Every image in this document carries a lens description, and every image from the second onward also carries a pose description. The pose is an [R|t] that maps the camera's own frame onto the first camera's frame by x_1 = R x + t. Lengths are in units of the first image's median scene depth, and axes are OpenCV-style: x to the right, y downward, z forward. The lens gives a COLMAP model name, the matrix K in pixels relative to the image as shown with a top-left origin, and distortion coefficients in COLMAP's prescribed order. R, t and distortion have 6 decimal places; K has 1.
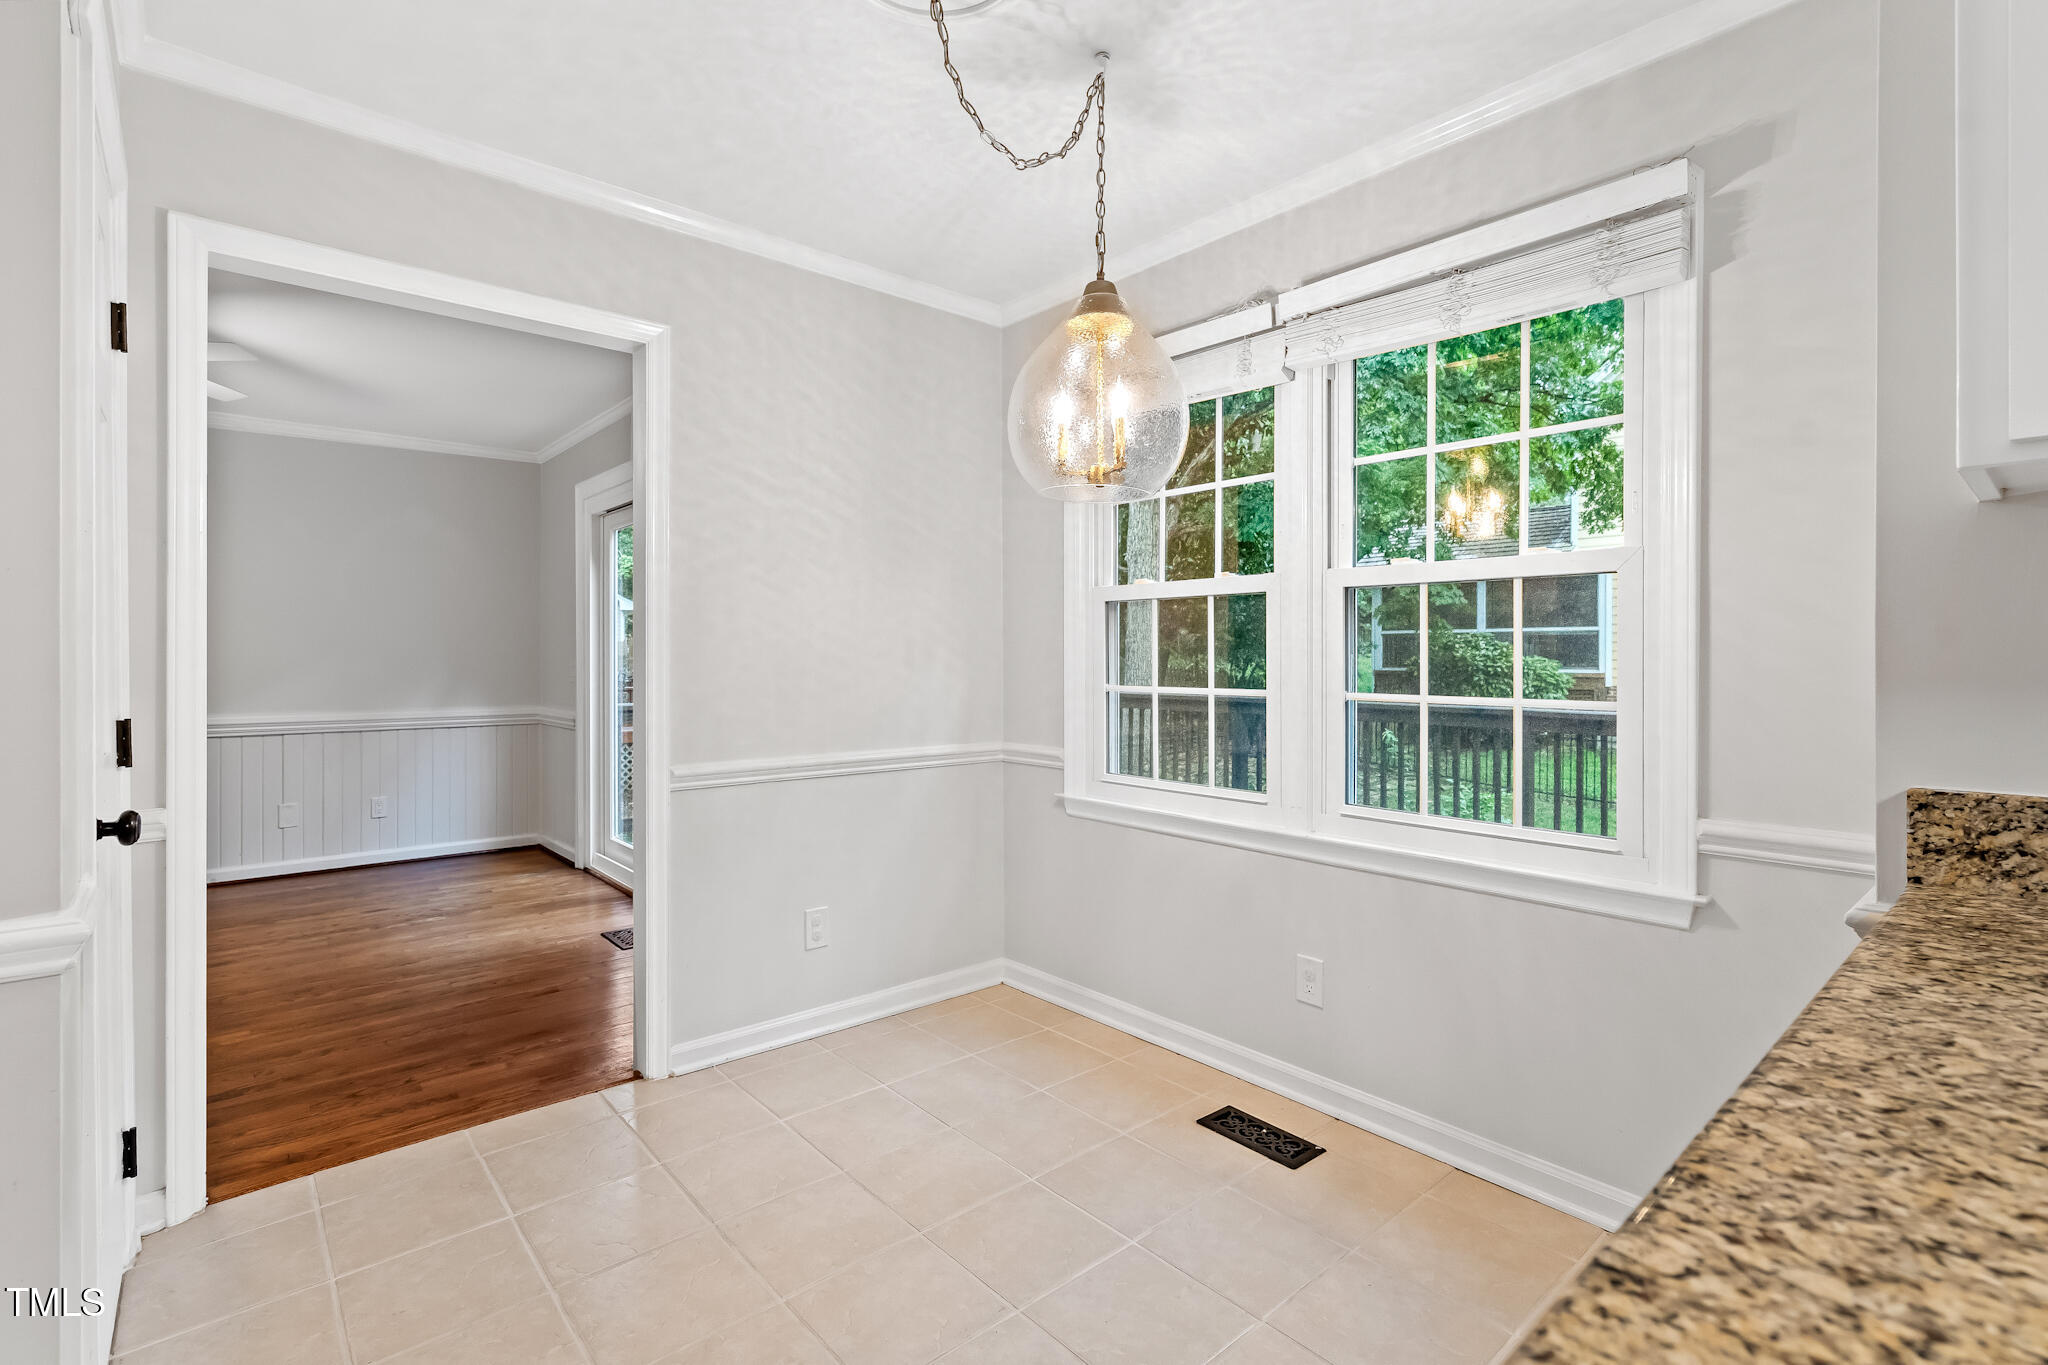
lens RADIAL K [[940.1, 0, 1034.2], [0, 940.1, 663.3], [0, 0, 1]] dist [-0.018435, 0.000028]
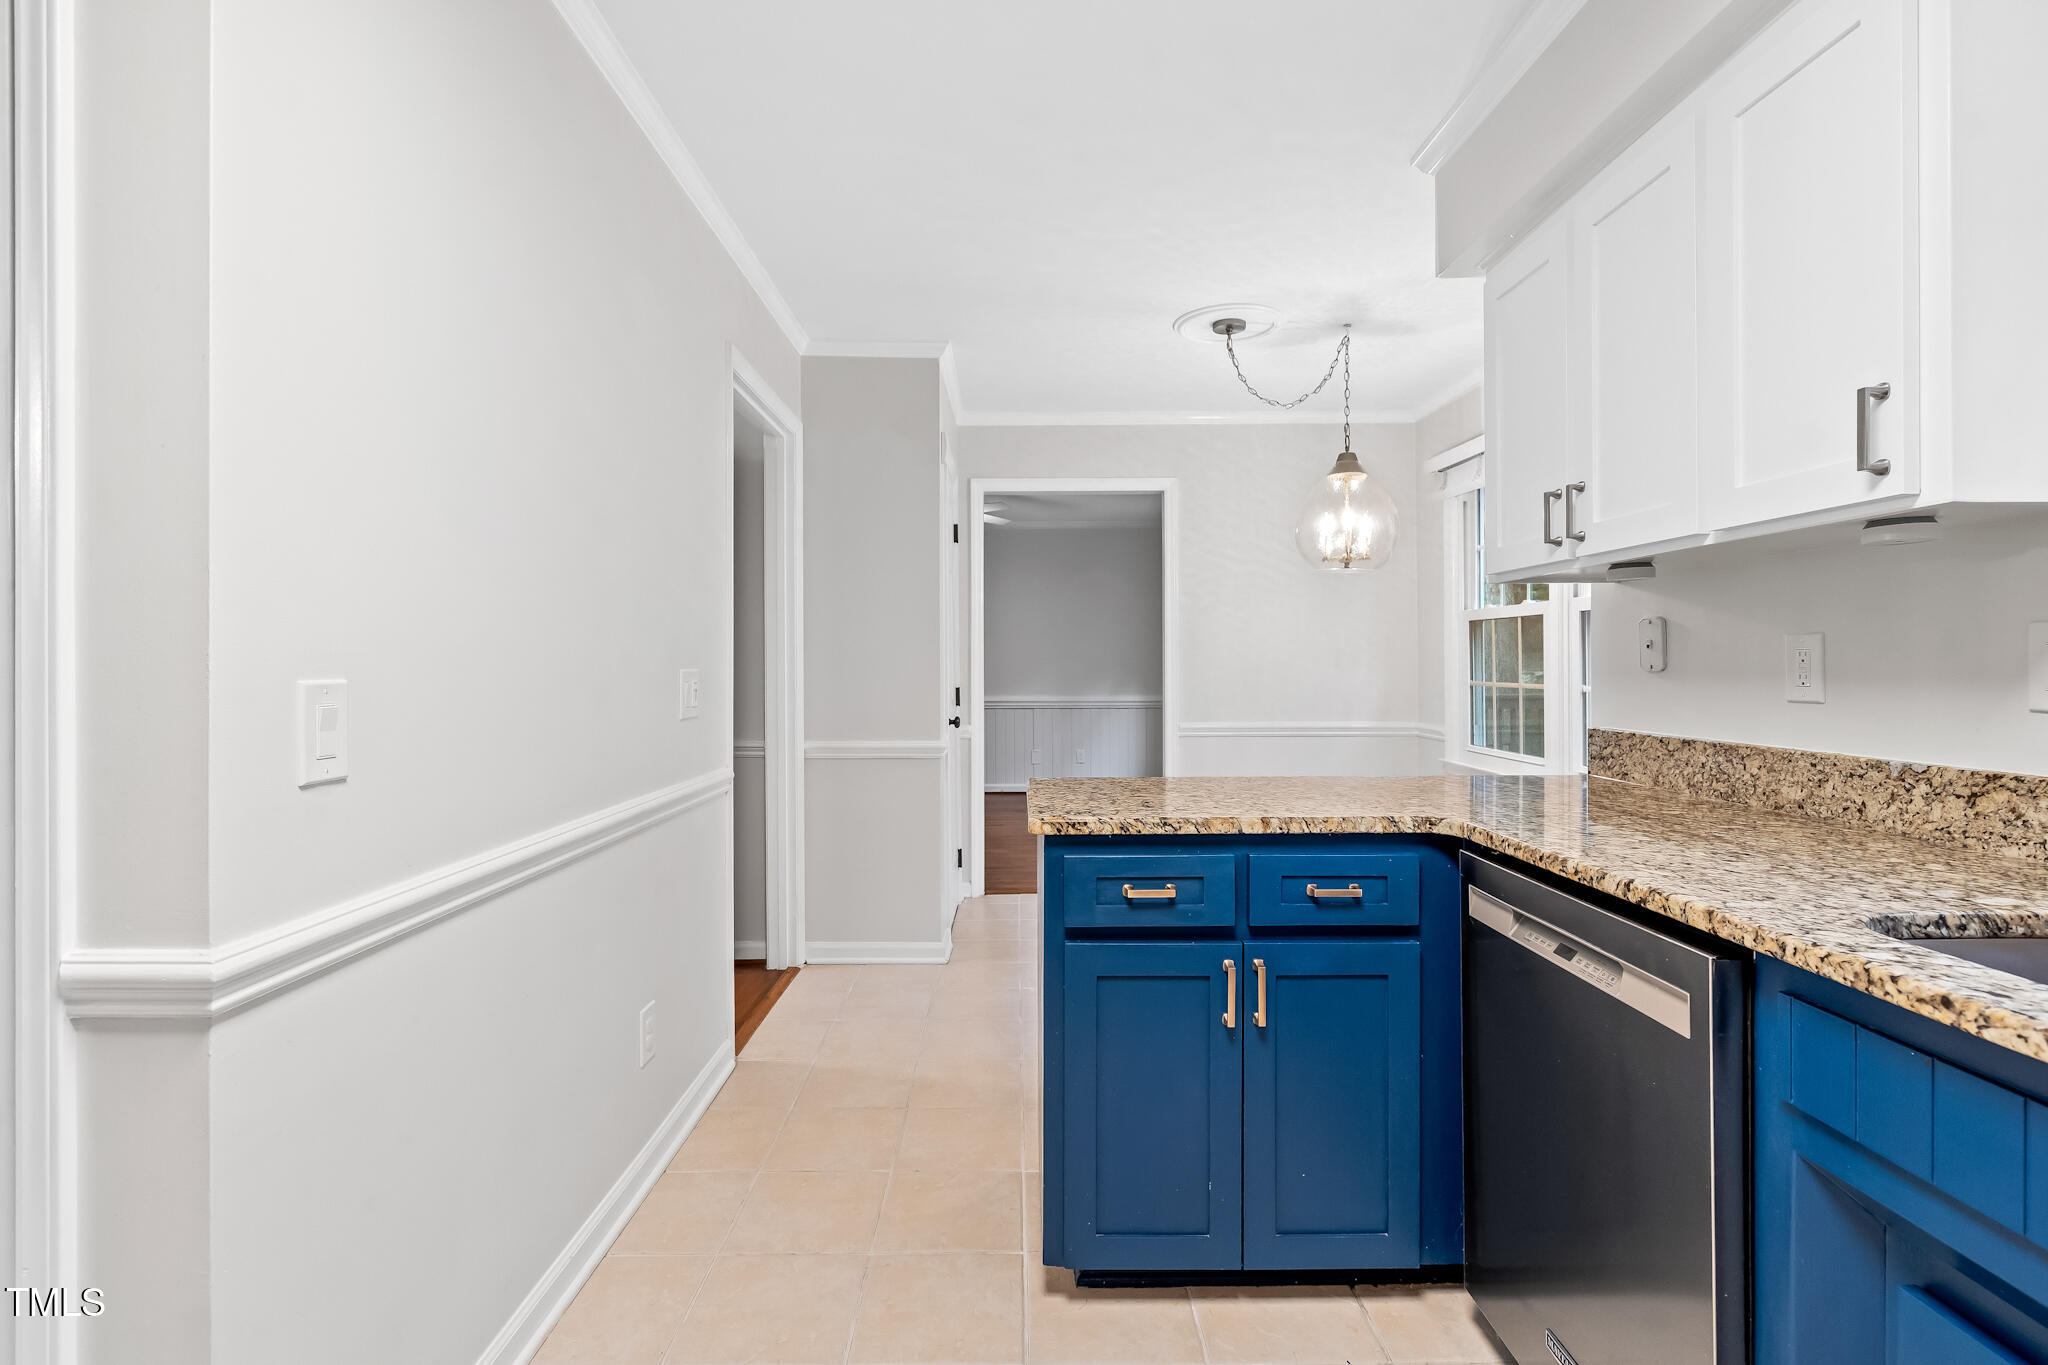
lens RADIAL K [[940.1, 0, 1026.0], [0, 940.1, 670.2], [0, 0, 1]] dist [-0.018435, 0.000028]
pose [[0.752217, 0.001653, -0.658913, 0.780287], [0.000184, 0.999996, 0.002719, 0.004881], [0.658915, -0.002167, 0.752214, -0.745607]]
